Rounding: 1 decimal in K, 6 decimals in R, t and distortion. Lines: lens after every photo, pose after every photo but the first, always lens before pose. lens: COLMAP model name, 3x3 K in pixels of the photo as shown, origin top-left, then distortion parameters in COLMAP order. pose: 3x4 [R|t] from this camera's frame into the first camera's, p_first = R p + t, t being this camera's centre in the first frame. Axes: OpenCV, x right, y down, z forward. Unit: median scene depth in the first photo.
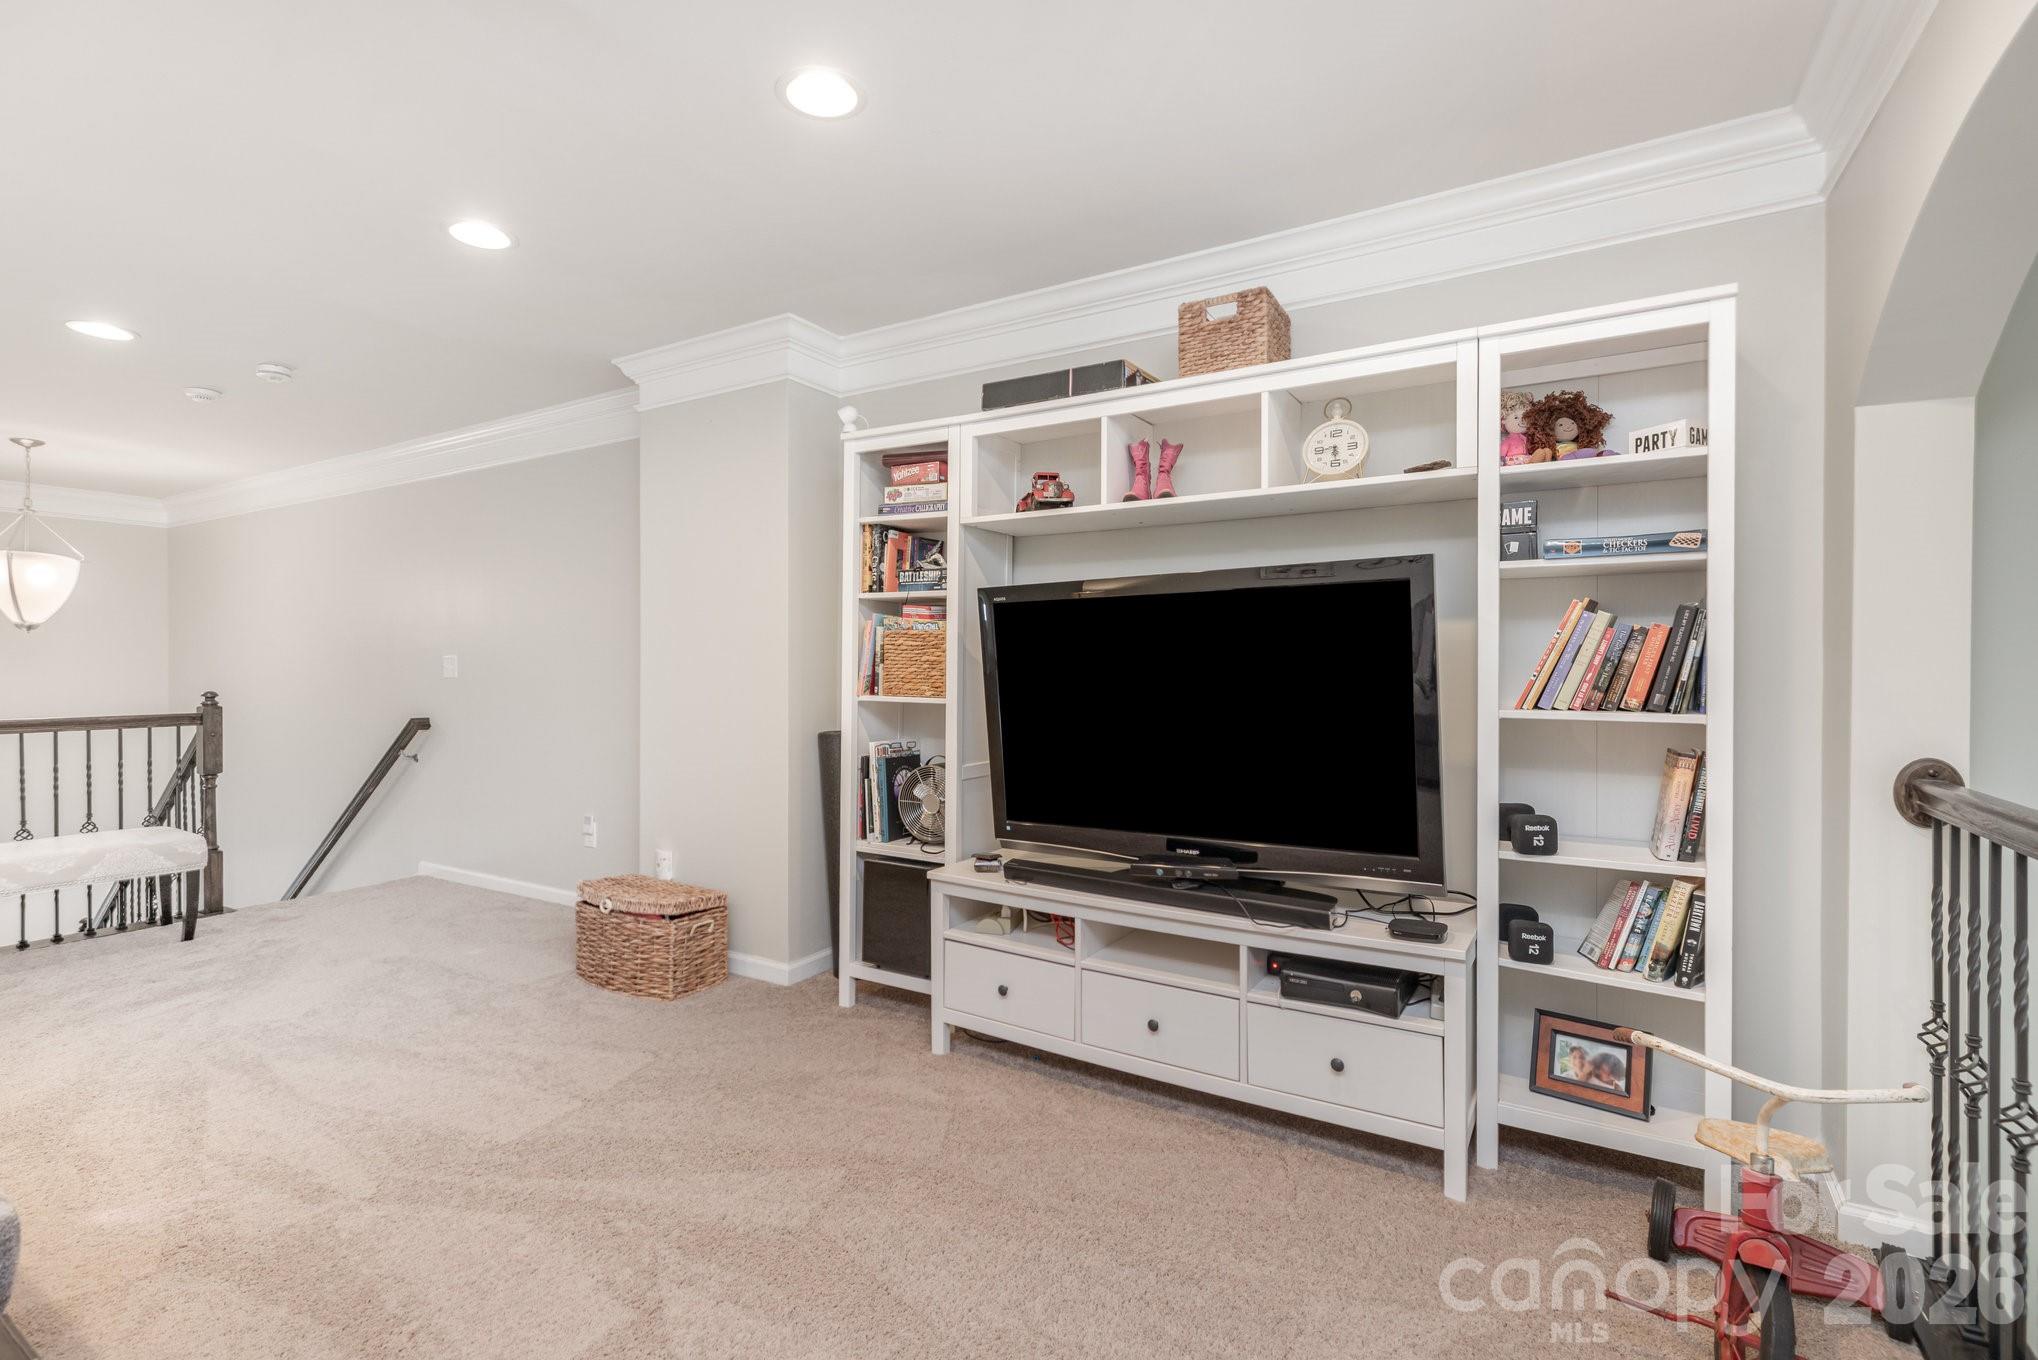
lens RADIAL K [[905.8, 0, 1022.4], [0, 905.8, 657.8], [0, 0, 1]] dist [-0.000284, 0.000027]
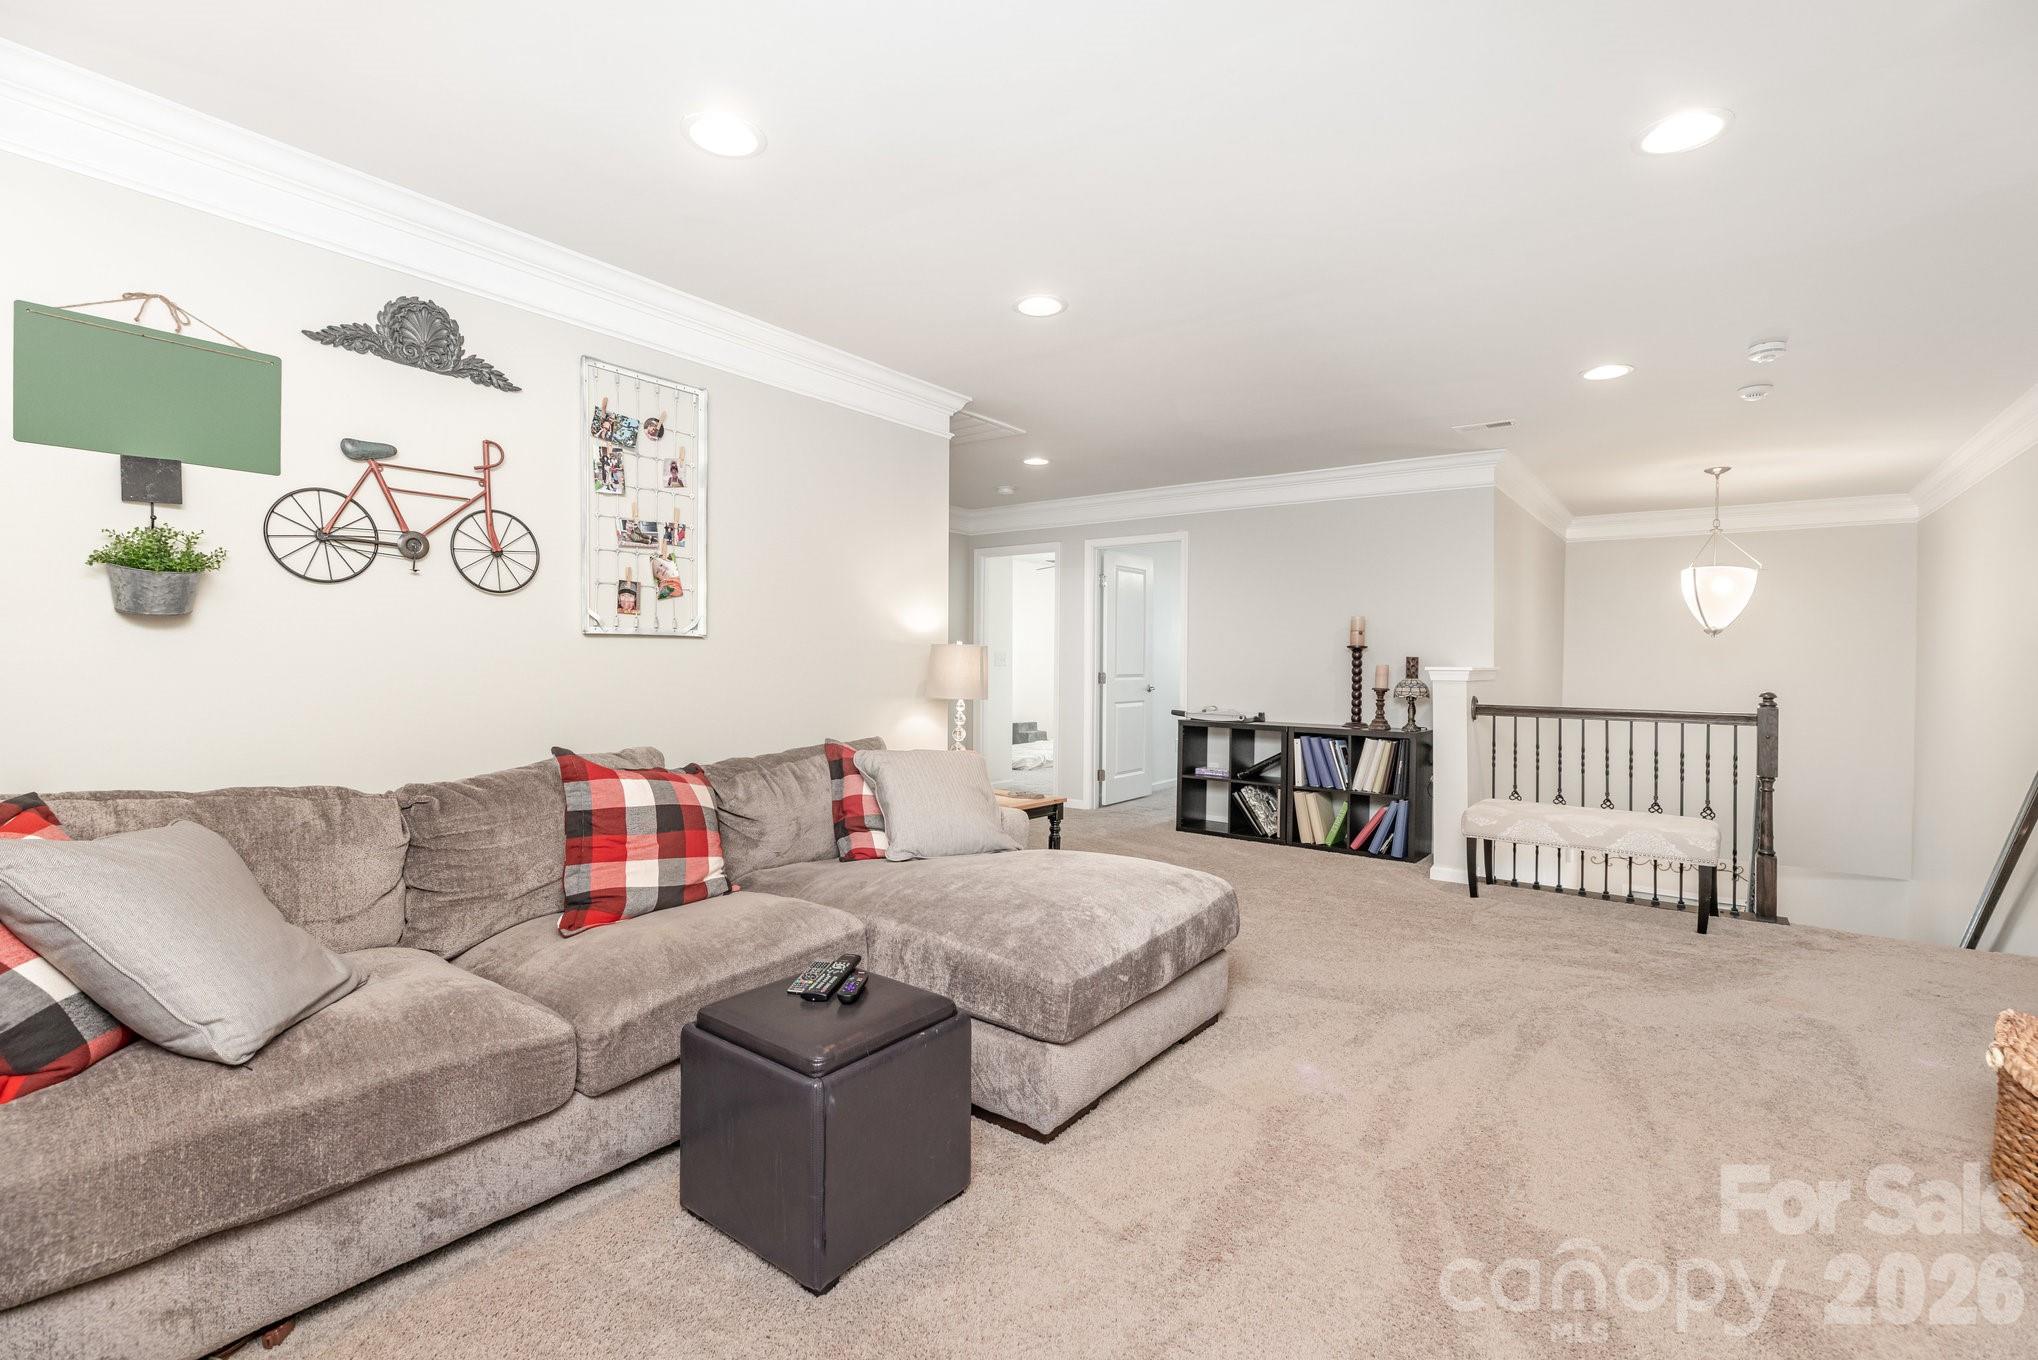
lens RADIAL K [[905.8, 0, 1022.4], [0, 905.8, 657.8], [0, 0, 1]] dist [-0.000284, 0.000027]
pose [[-0.109345, -0.005527, -0.993988, 0.169390], [0.002811, 0.999979, -0.005869, 0.003562], [0.994000, -0.003436, -0.109328, 0.318331]]
